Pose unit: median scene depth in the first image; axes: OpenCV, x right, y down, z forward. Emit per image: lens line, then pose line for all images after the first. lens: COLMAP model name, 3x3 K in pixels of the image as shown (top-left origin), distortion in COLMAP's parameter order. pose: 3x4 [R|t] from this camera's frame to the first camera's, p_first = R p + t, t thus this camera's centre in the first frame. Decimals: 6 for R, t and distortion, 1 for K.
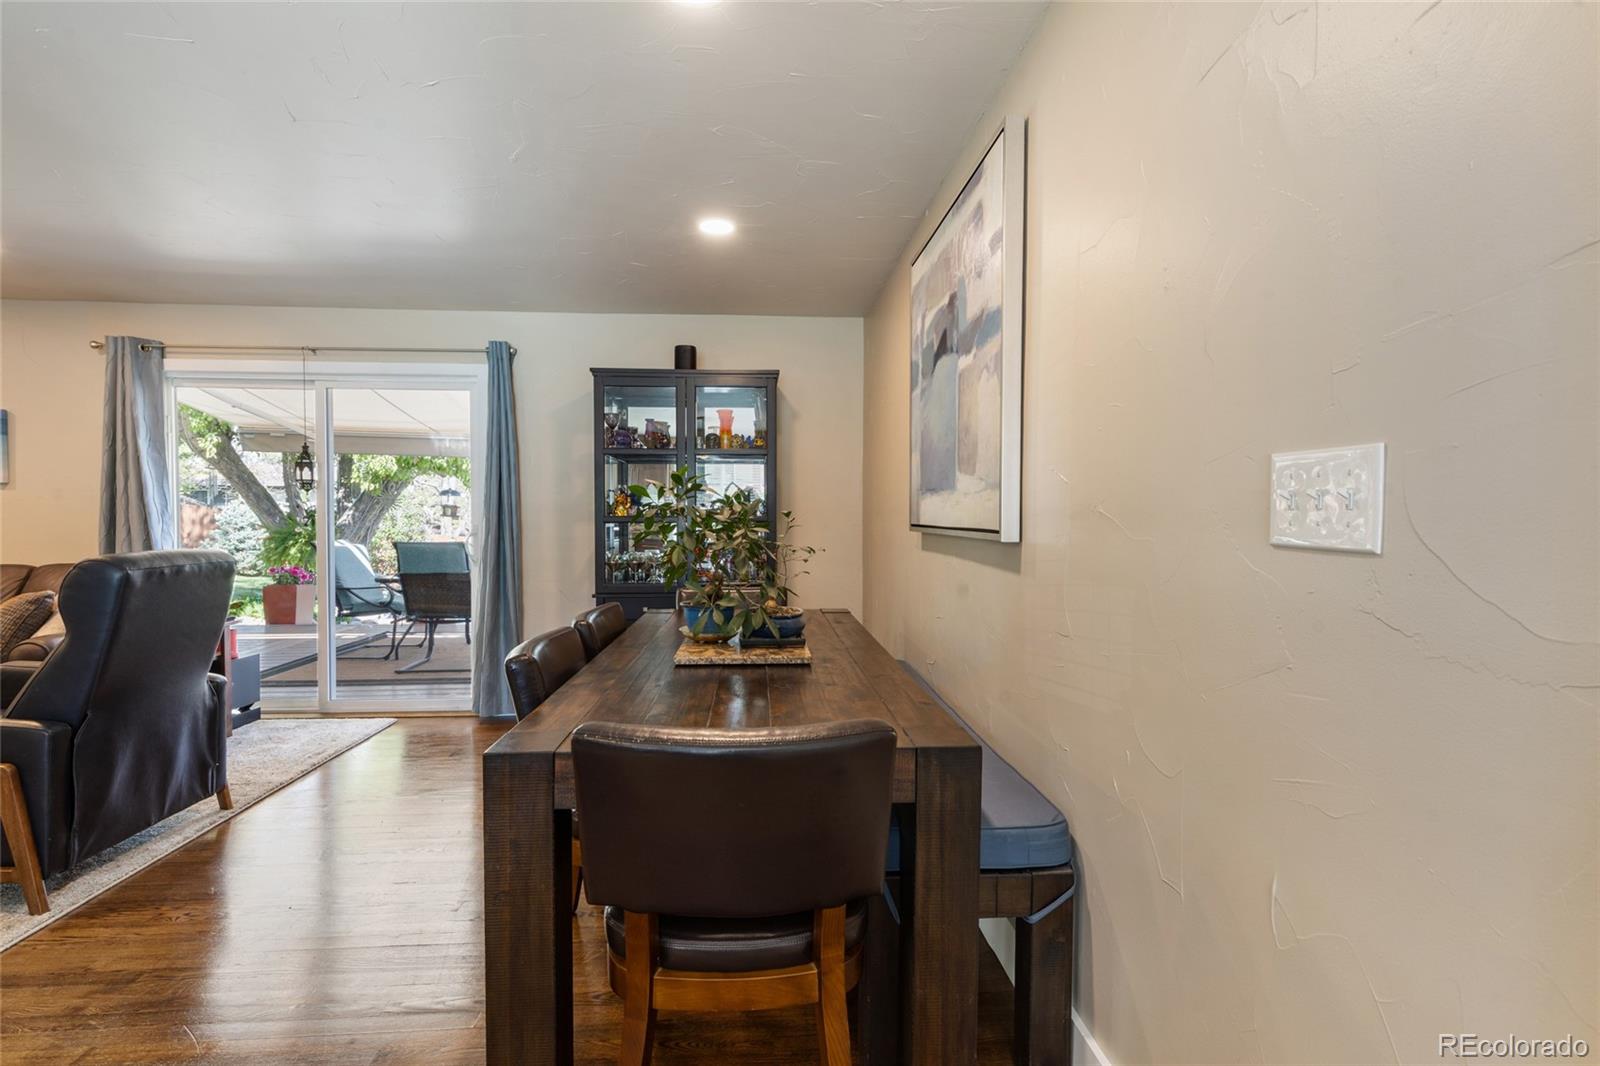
lens RADIAL K [[724.8, 0, 800.3], [0, 724.8, 538.1], [0, 0, 1]] dist [-0.000440, 0.000046]
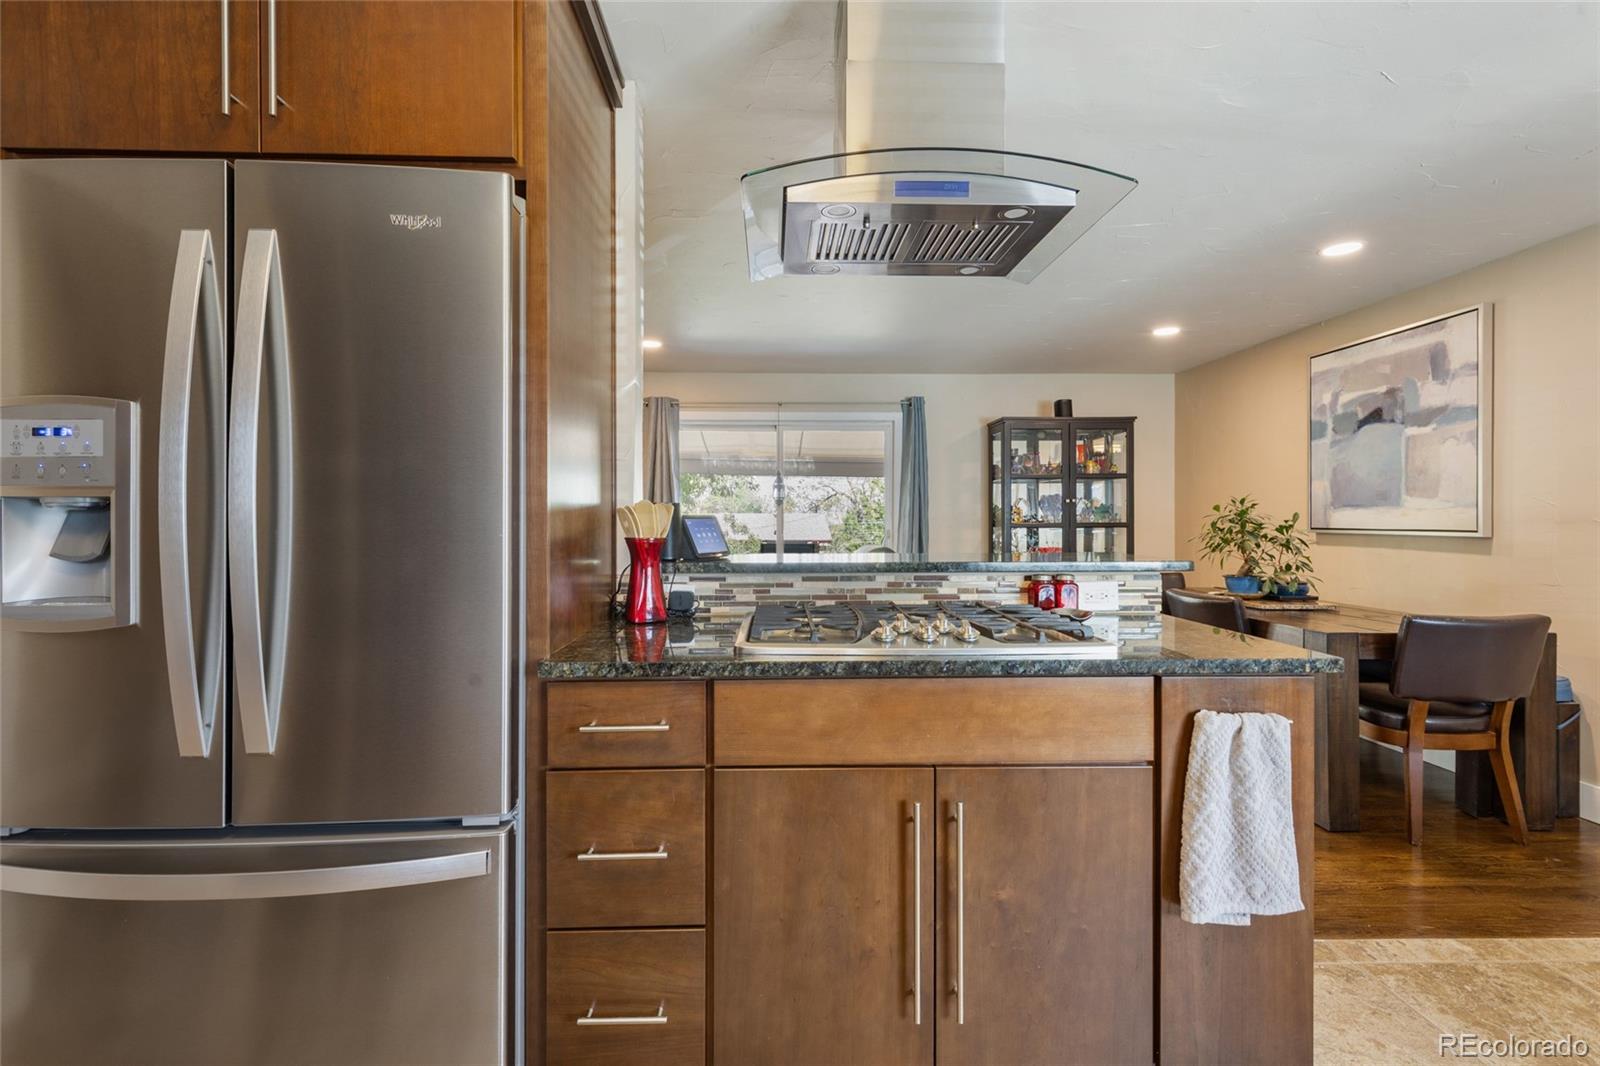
lens RADIAL K [[721.9, 0, 798.9], [0, 721.9, 524.6], [0, 0, 1]] dist [0.000568, 0.000080]
pose [[0.999204, -0.002148, -0.039828, -0.947383], [0.001020, 0.999598, -0.028326, 0.016894], [0.039873, 0.028263, 0.998805, -0.602268]]
